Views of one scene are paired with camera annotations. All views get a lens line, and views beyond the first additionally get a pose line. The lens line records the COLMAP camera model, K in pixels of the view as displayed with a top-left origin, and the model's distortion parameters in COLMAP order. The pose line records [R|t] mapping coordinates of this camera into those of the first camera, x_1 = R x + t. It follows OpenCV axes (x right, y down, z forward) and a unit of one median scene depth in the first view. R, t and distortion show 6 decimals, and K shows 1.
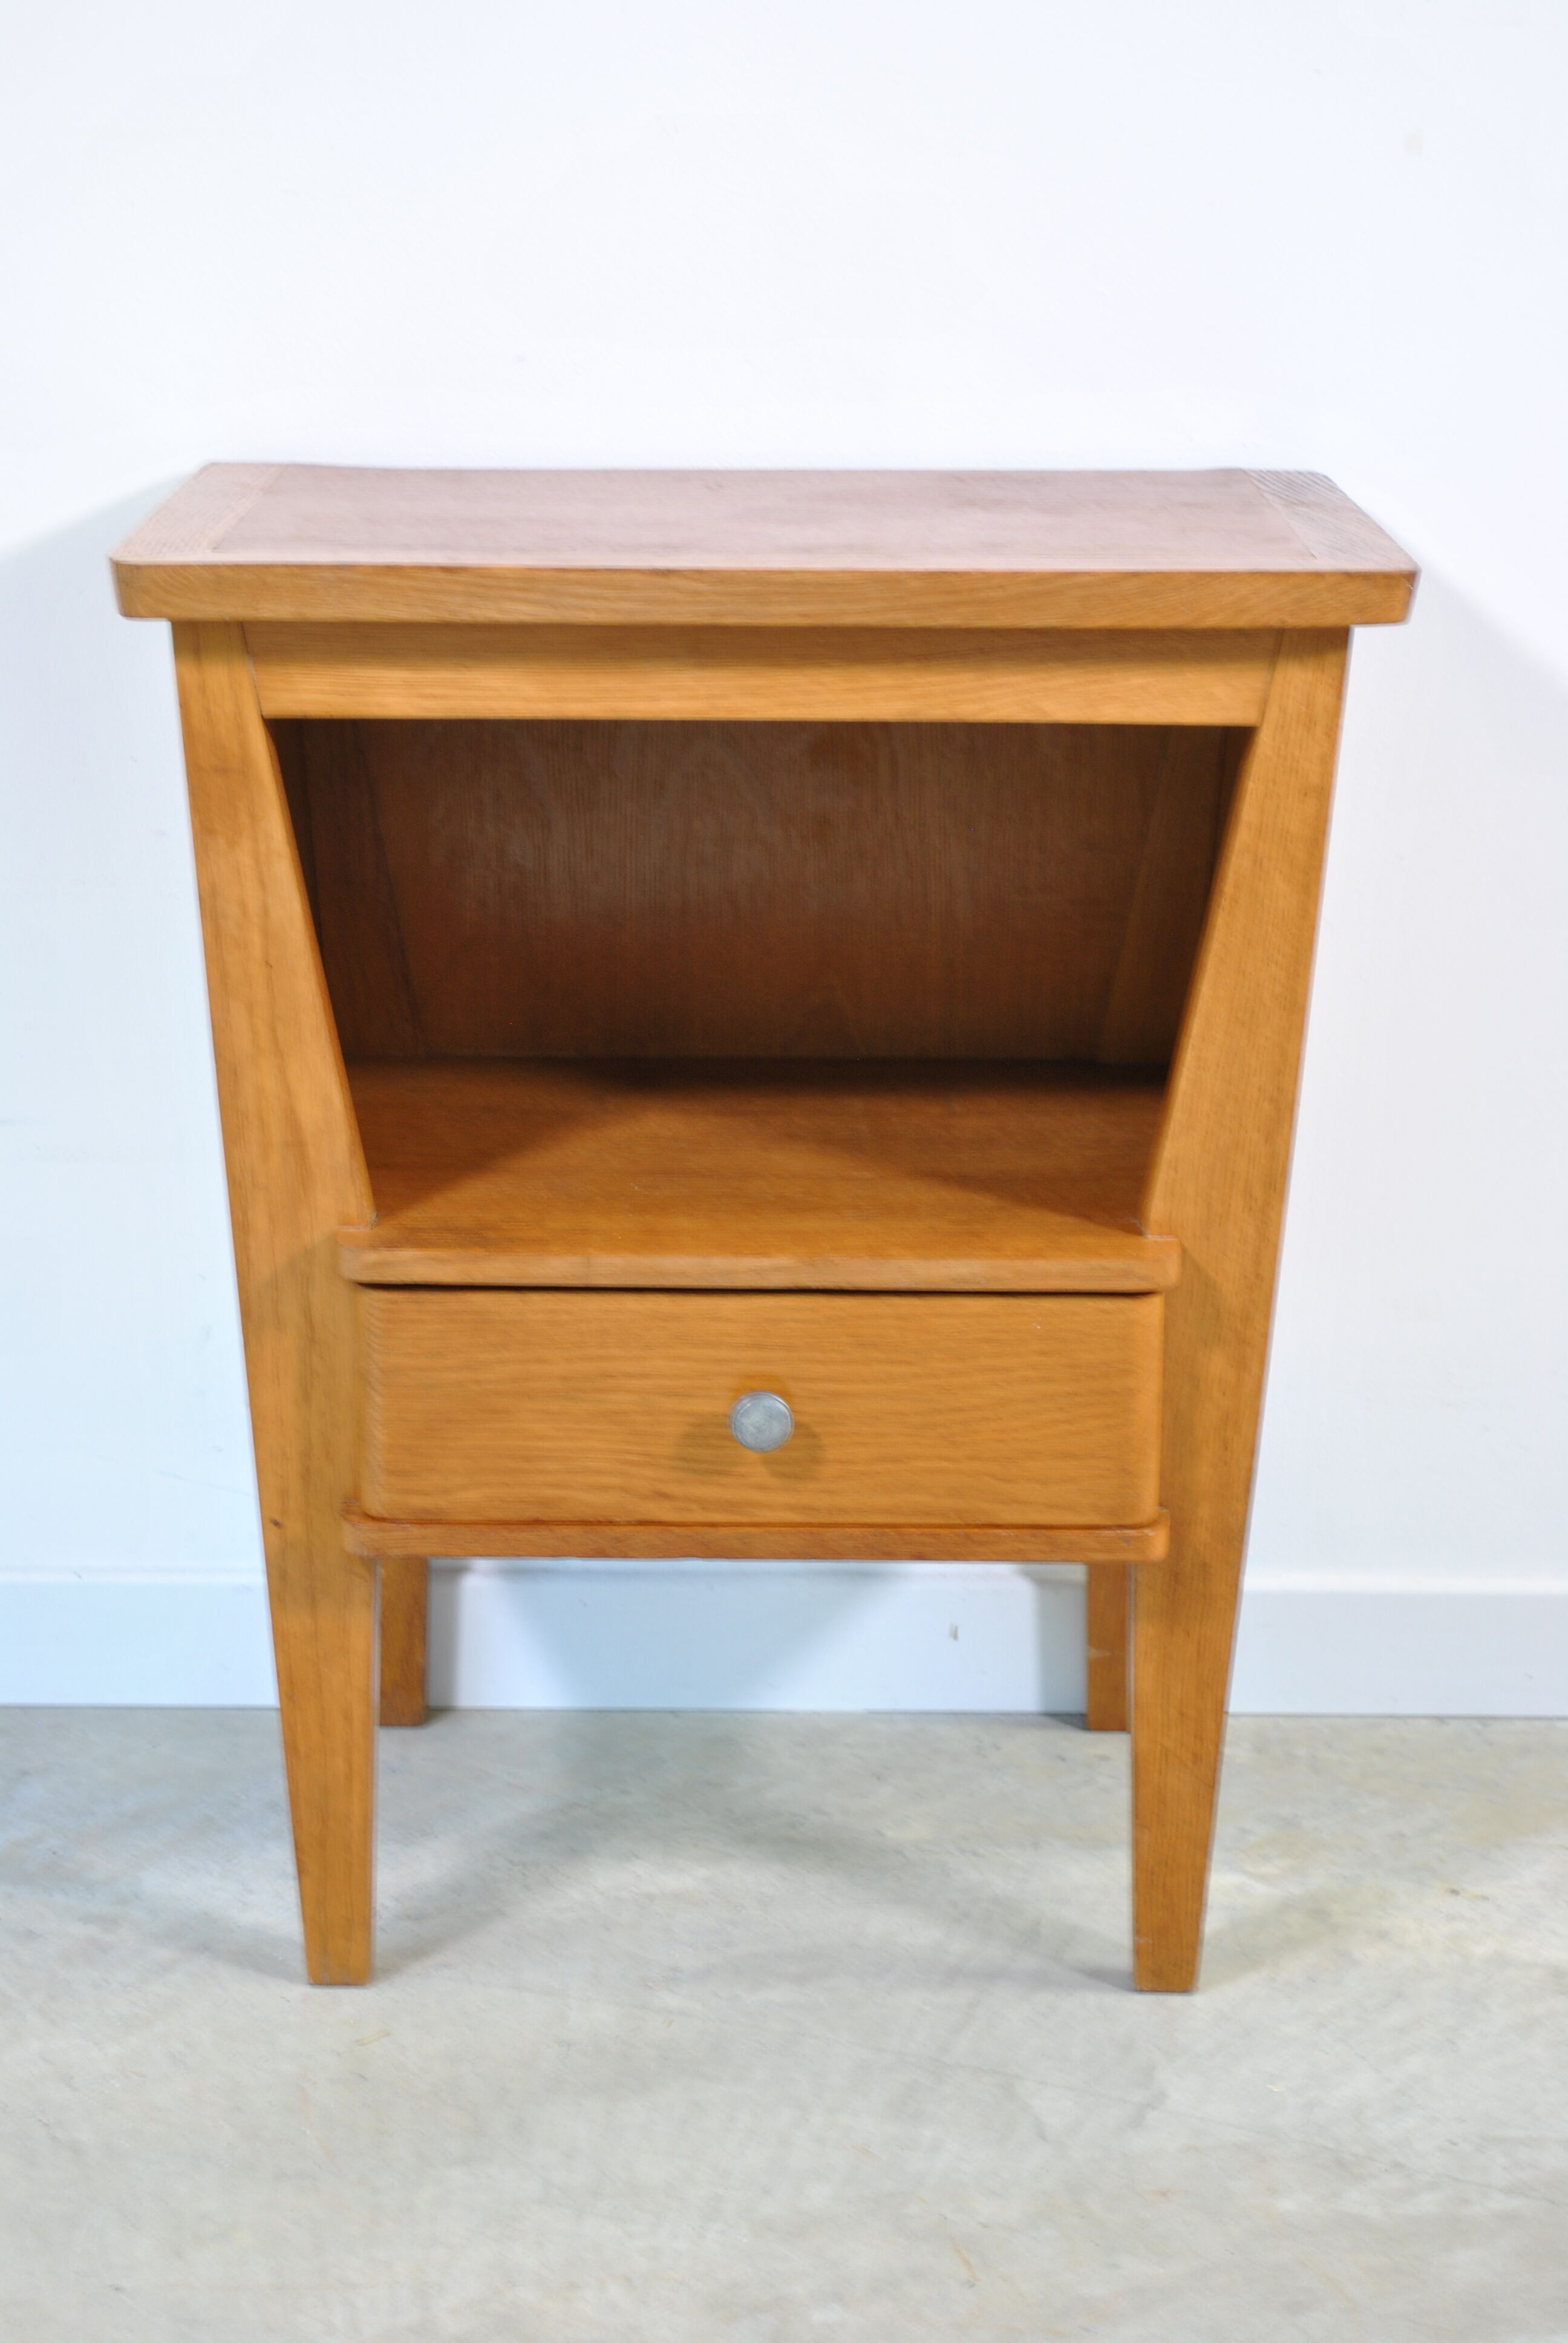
lens RADIAL K [[4415.2, 0, 784.0], [0, 4415.2, 1171.5], [0, 0, 1]] dist [0.007568, -0.235329]
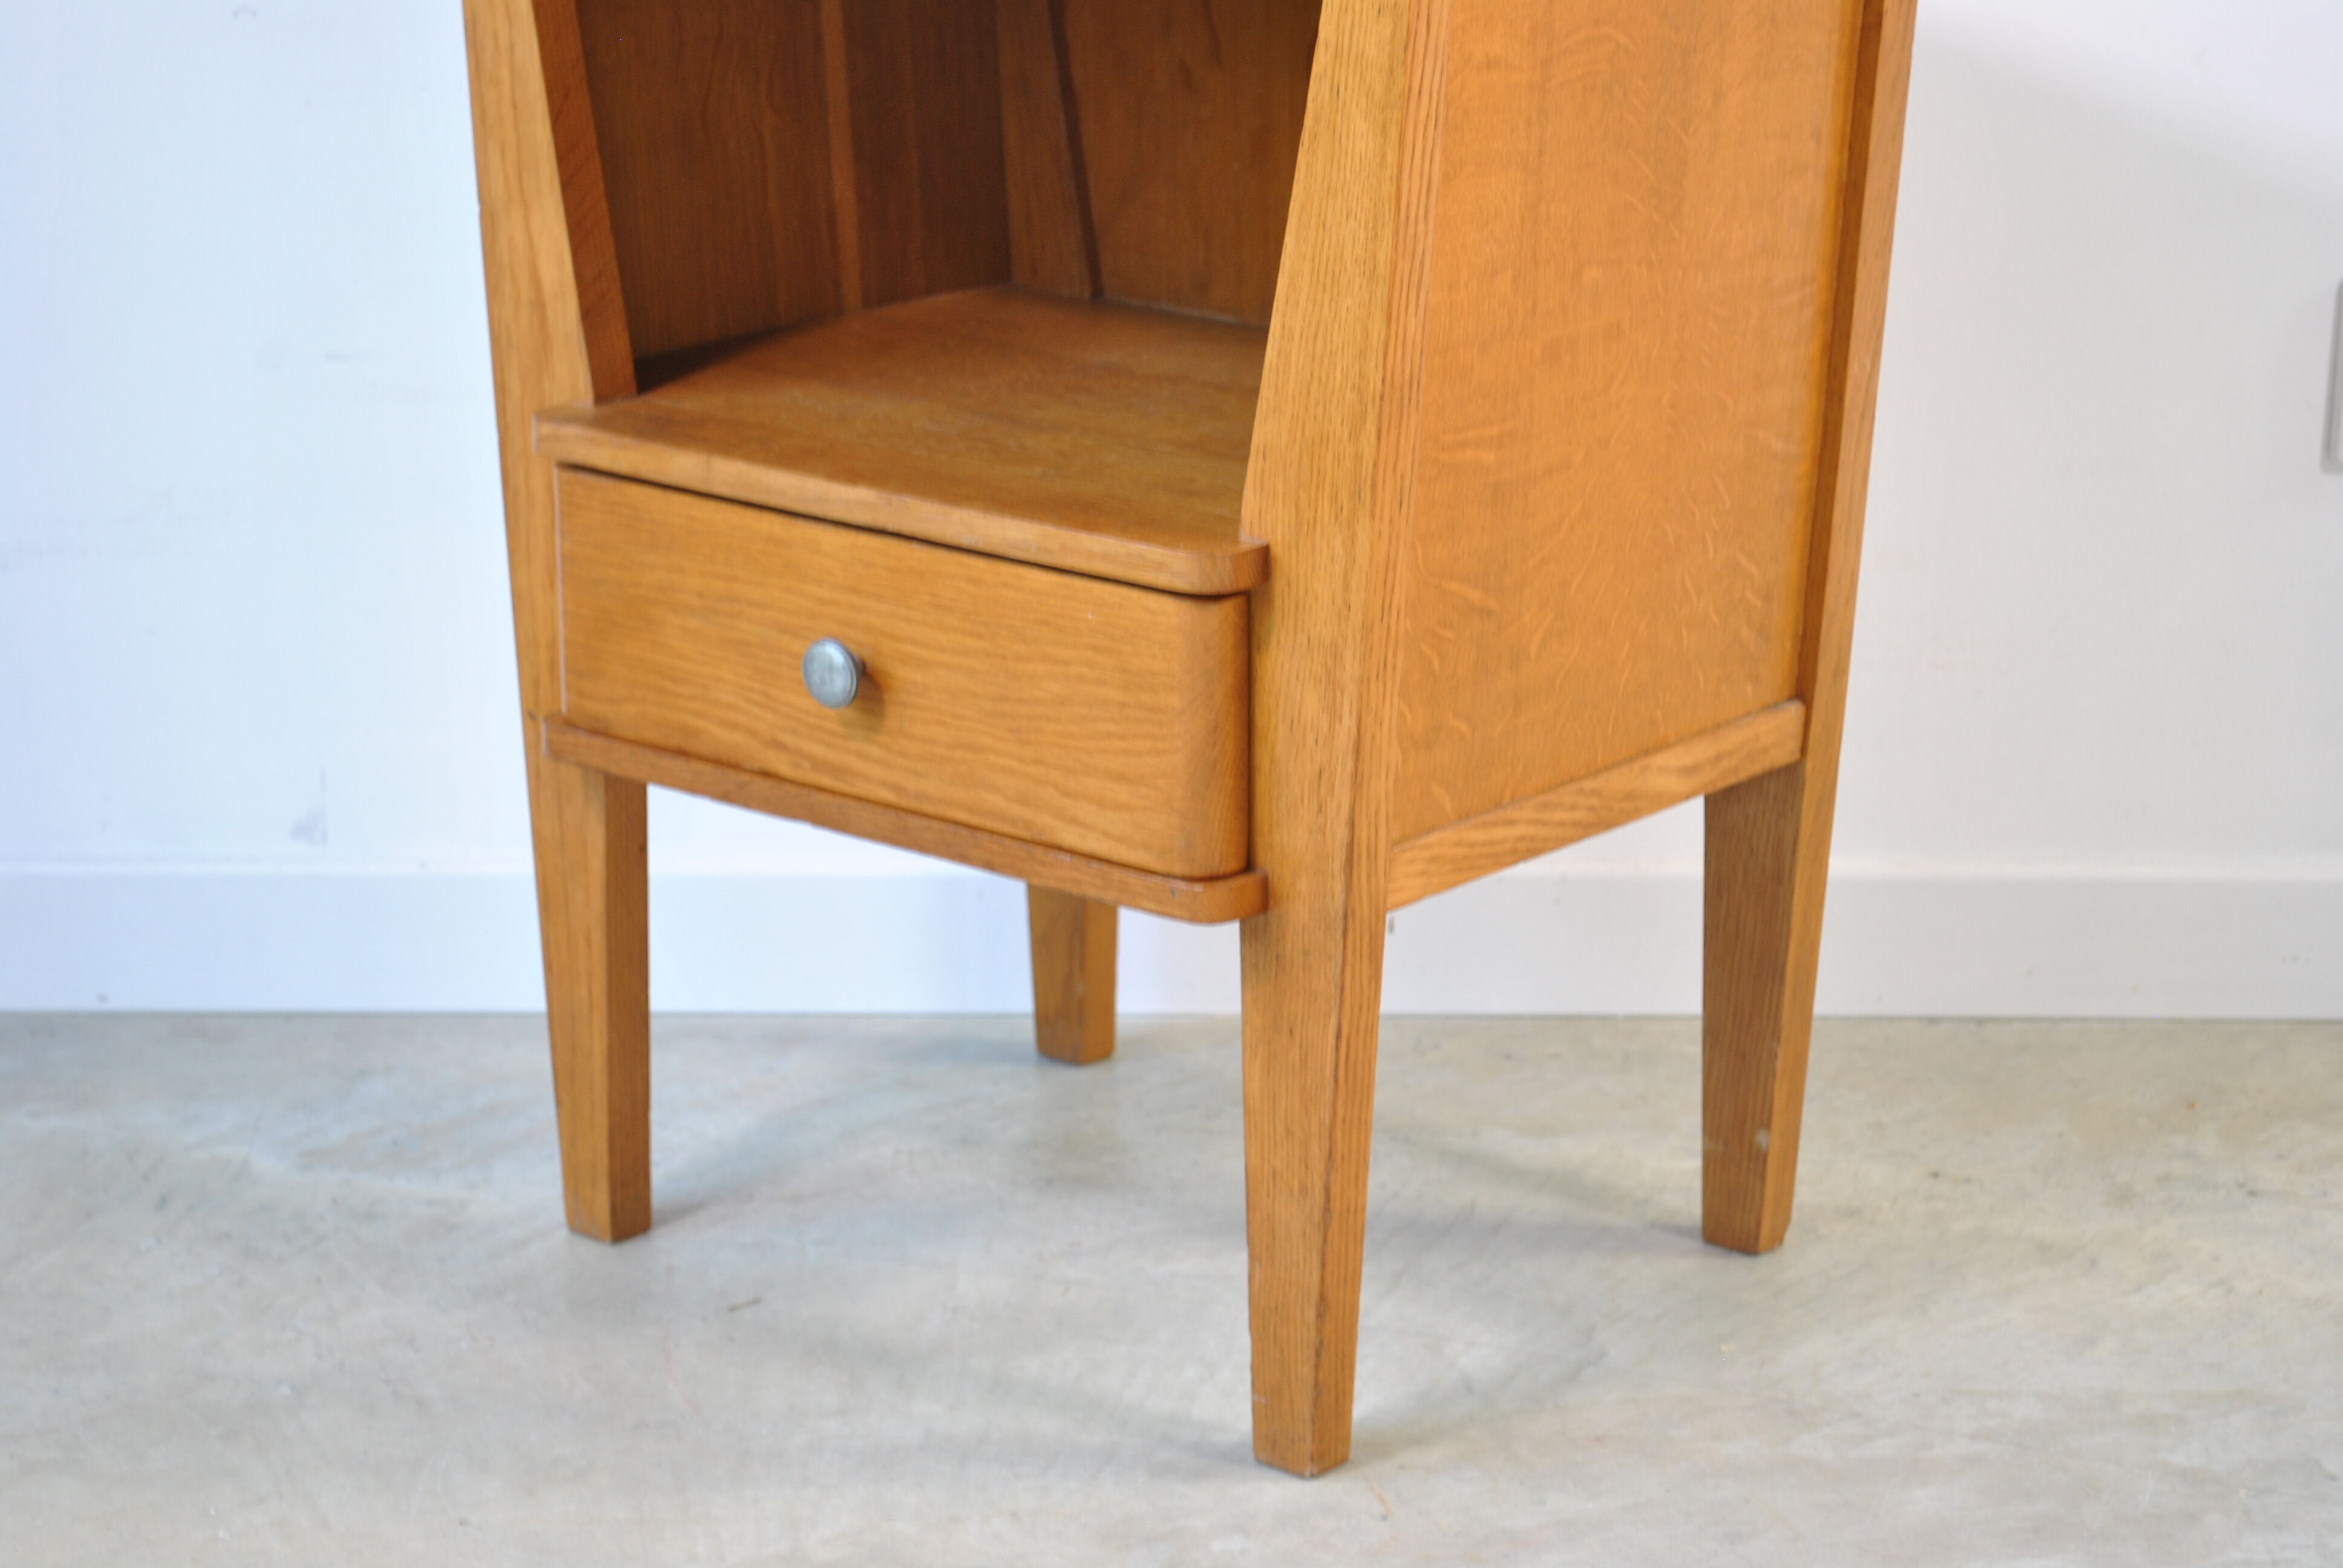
lens RADIAL K [[5327.2, 0, 1171.5], [0, 5327.2, 784.0], [0, 0, 1]] dist [0.013331, 0.266844]
pose [[0.762852, 0.172857, -0.623038, 0.711434], [-0.170714, 0.983255, 0.063773, -0.001187], [0.623629, 0.057712, 0.779587, 0.211082]]
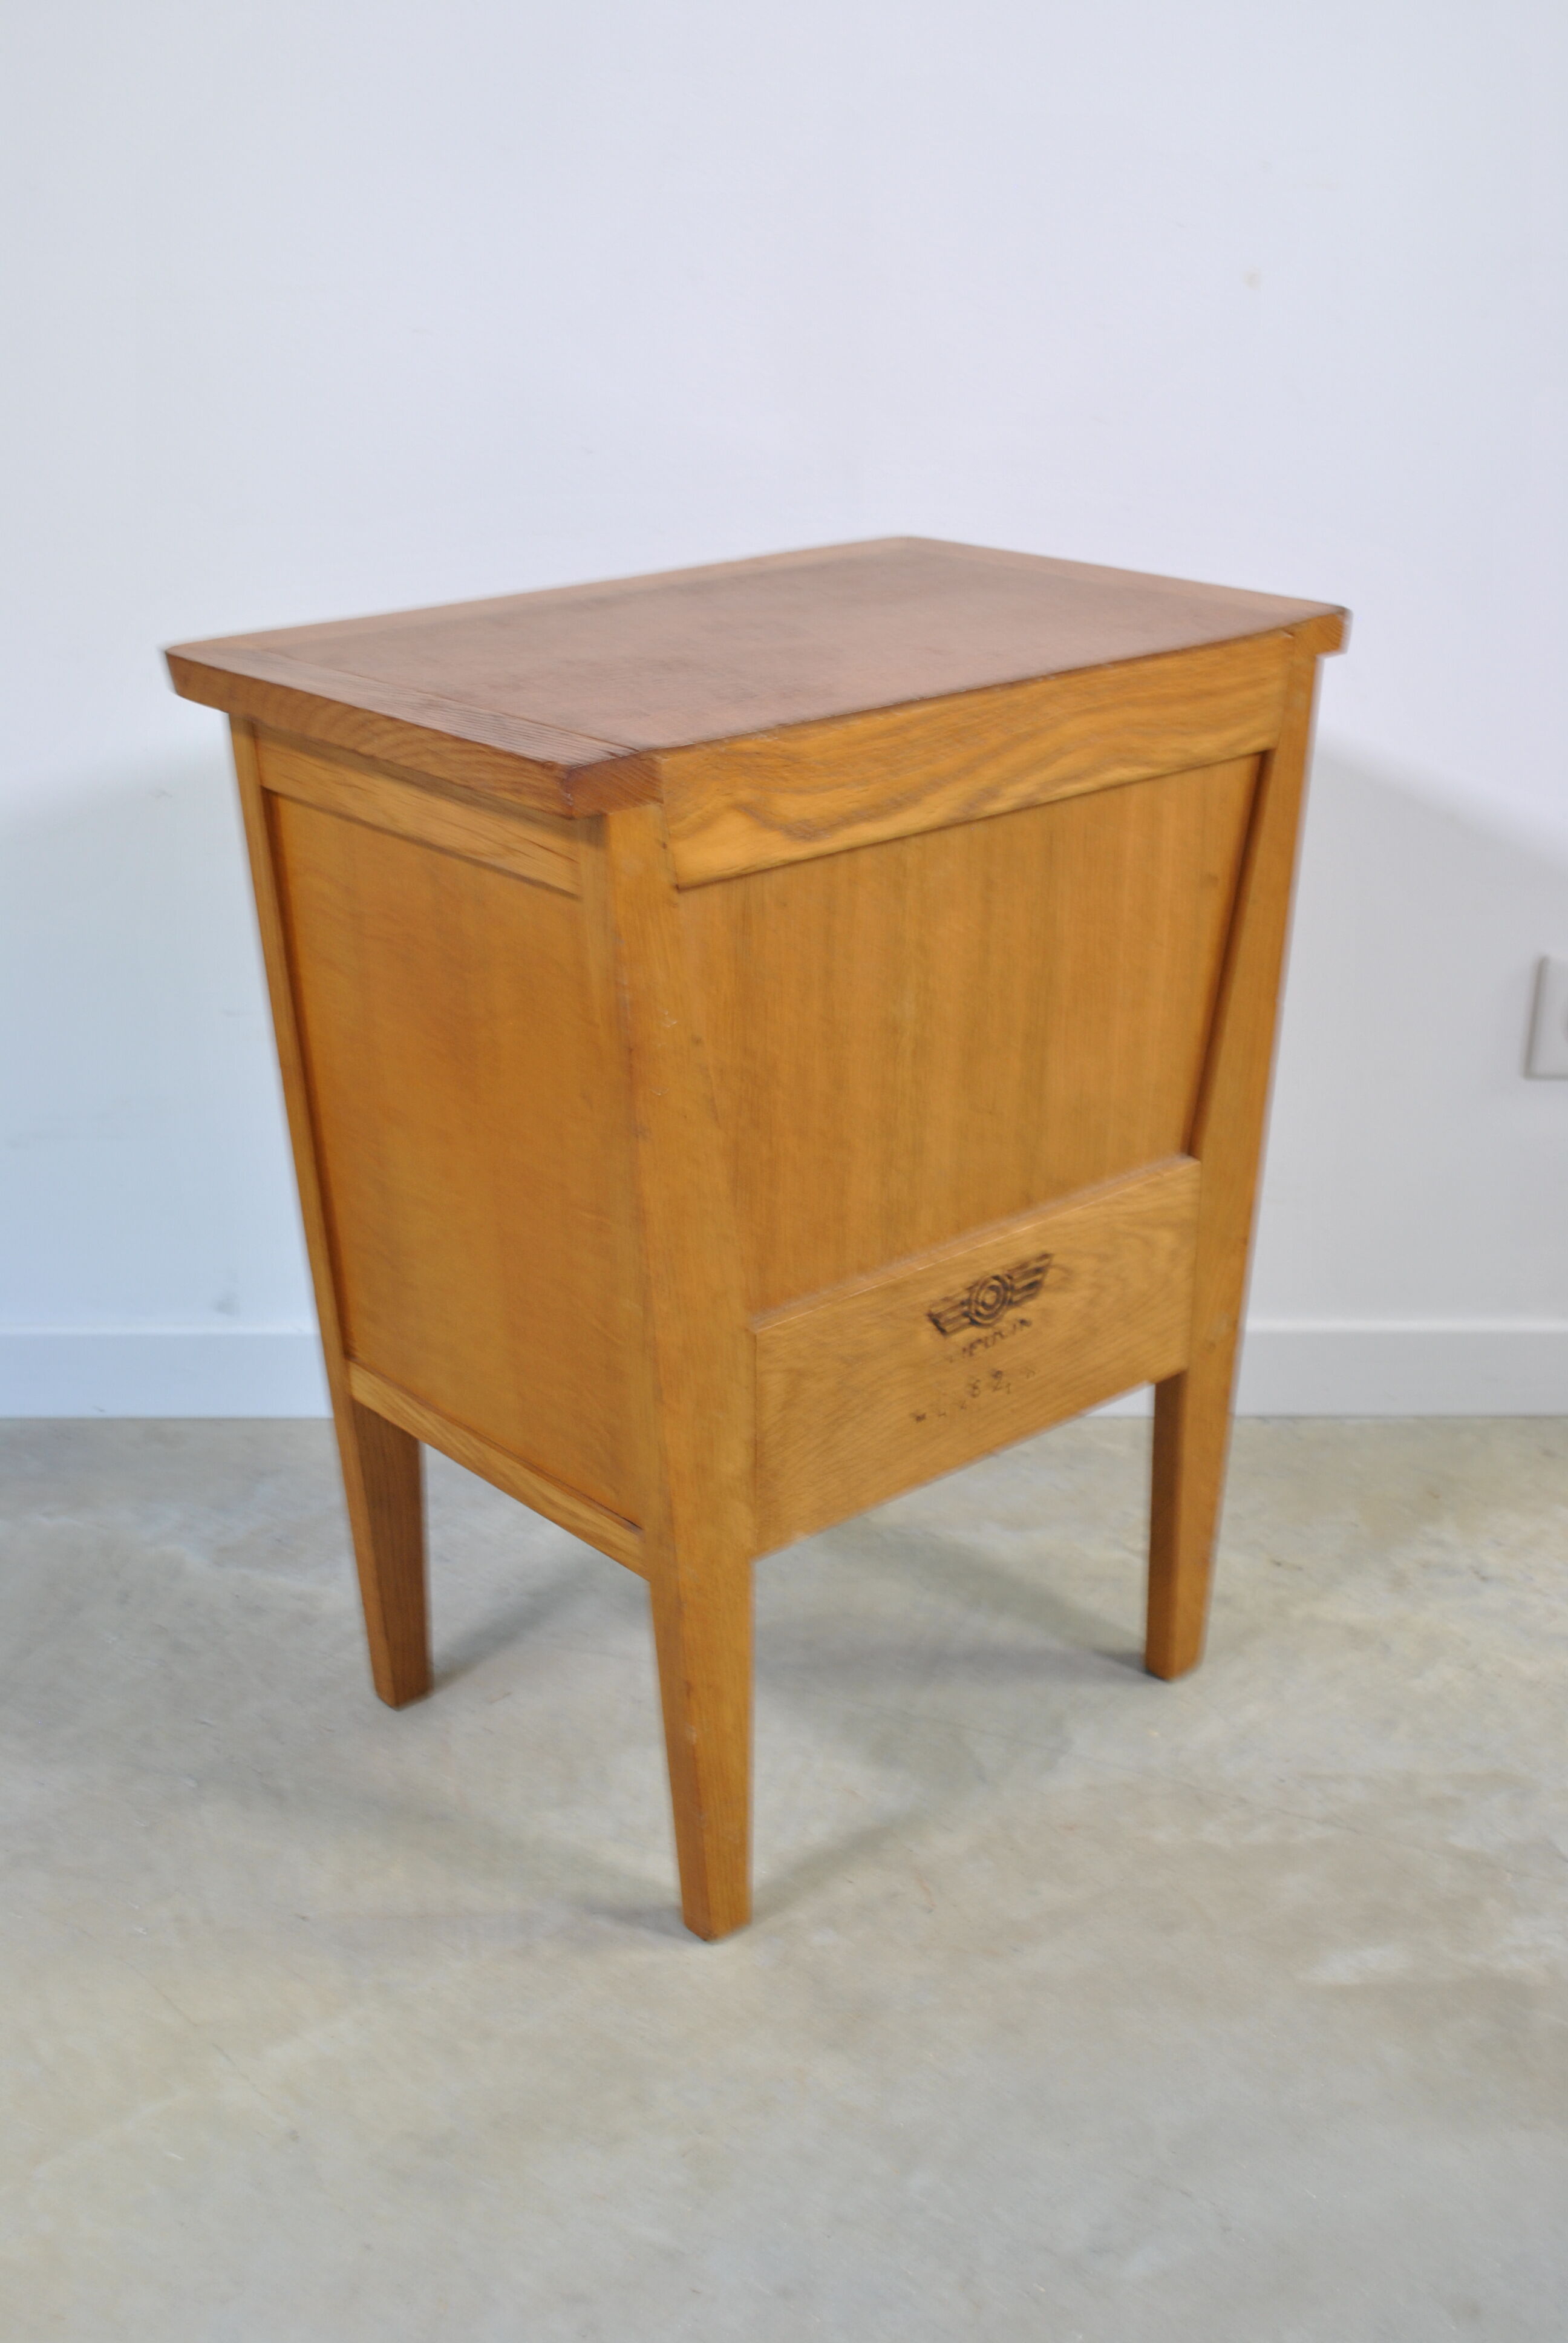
lens RADIAL K [[2637.6, 0, 775.0], [0, 2637.6, 1214.7], [0, 0, 1]] dist [-0.060058, 0.011998]
pose [[0.765085, 0.240437, -0.597357, 0.488123], [-0.163216, 0.969790, 0.181298, -0.123141], [0.622901, -0.041210, 0.781214, 0.448493]]
